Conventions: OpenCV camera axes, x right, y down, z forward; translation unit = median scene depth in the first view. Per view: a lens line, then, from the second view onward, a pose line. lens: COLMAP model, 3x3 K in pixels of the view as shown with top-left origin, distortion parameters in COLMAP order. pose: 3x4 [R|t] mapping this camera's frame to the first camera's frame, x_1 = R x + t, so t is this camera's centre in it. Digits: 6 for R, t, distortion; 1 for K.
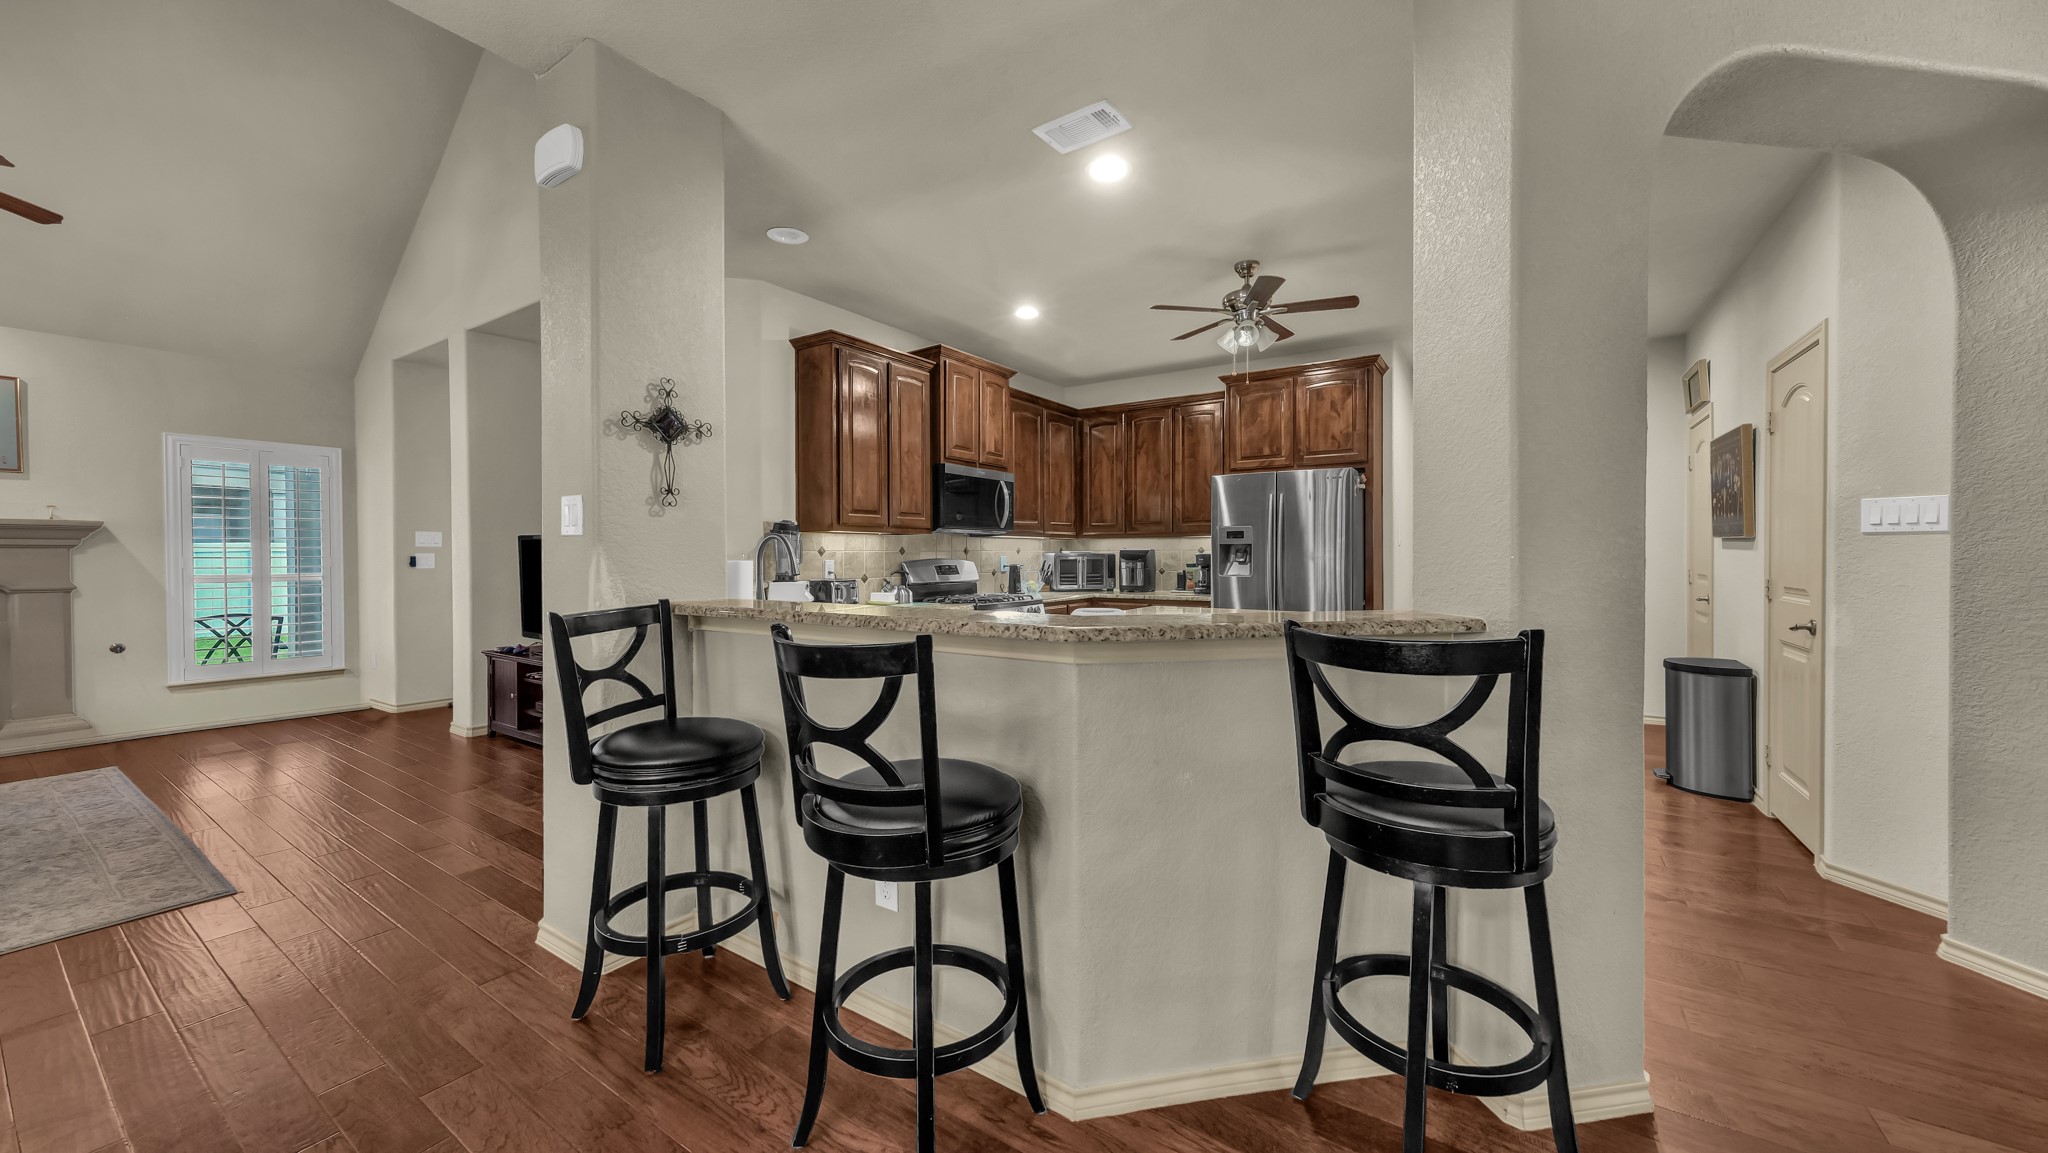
lens RADIAL K [[735.8, 0, 1061.2], [0, 735.8, 560.5], [0, 0, 1]] dist [-0.001331, -0.000002]
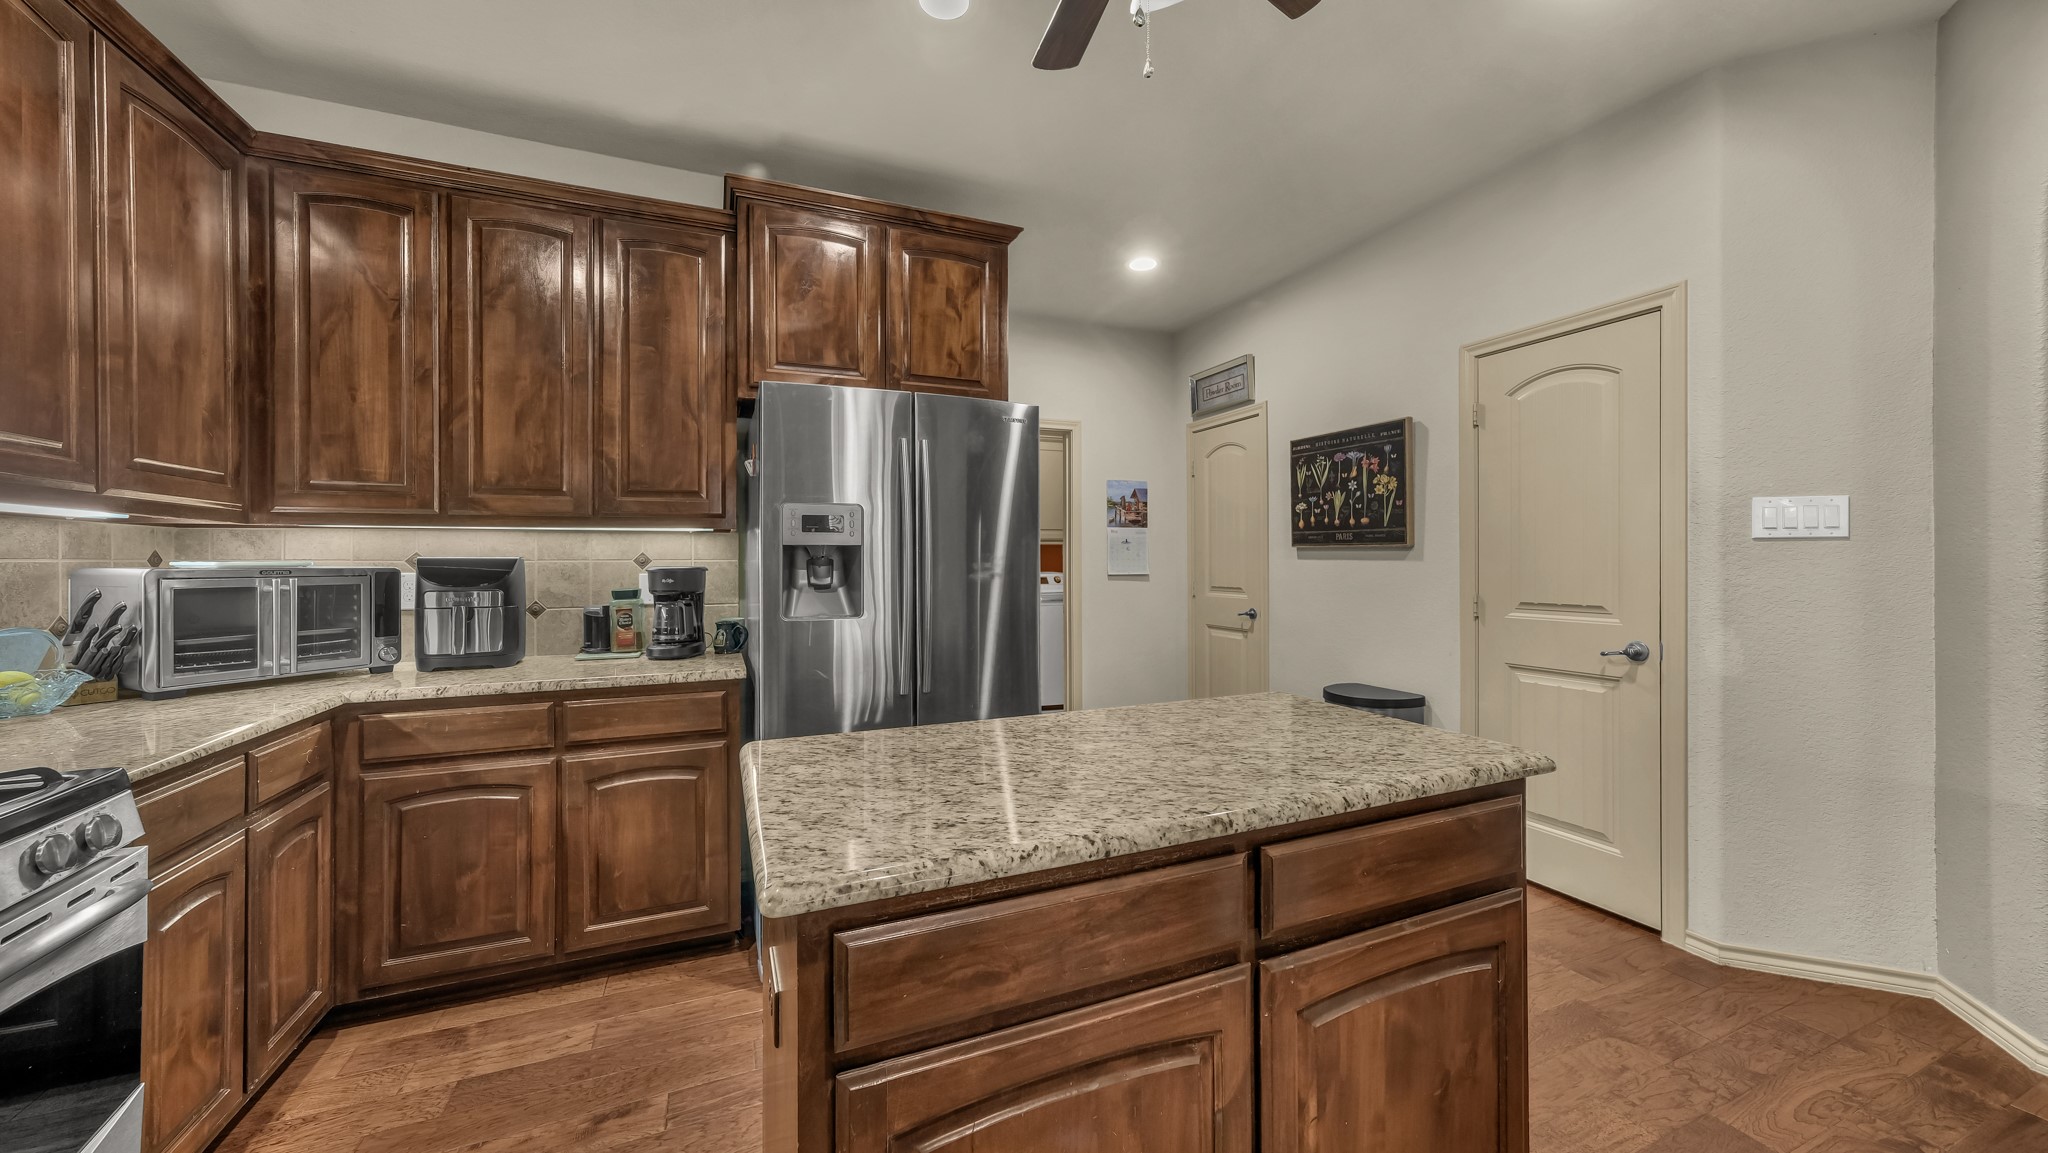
lens RADIAL K [[702.1, 0, 969.3], [0, 702.1, 562.2], [0, 0, 1]] dist [-0.000993, 0.000063]
pose [[0.600216, -0.000240, 0.799838, -0.046219], [0.011827, 0.999893, -0.008575, -0.008338], [-0.799751, 0.014607, 0.600155, 0.738455]]
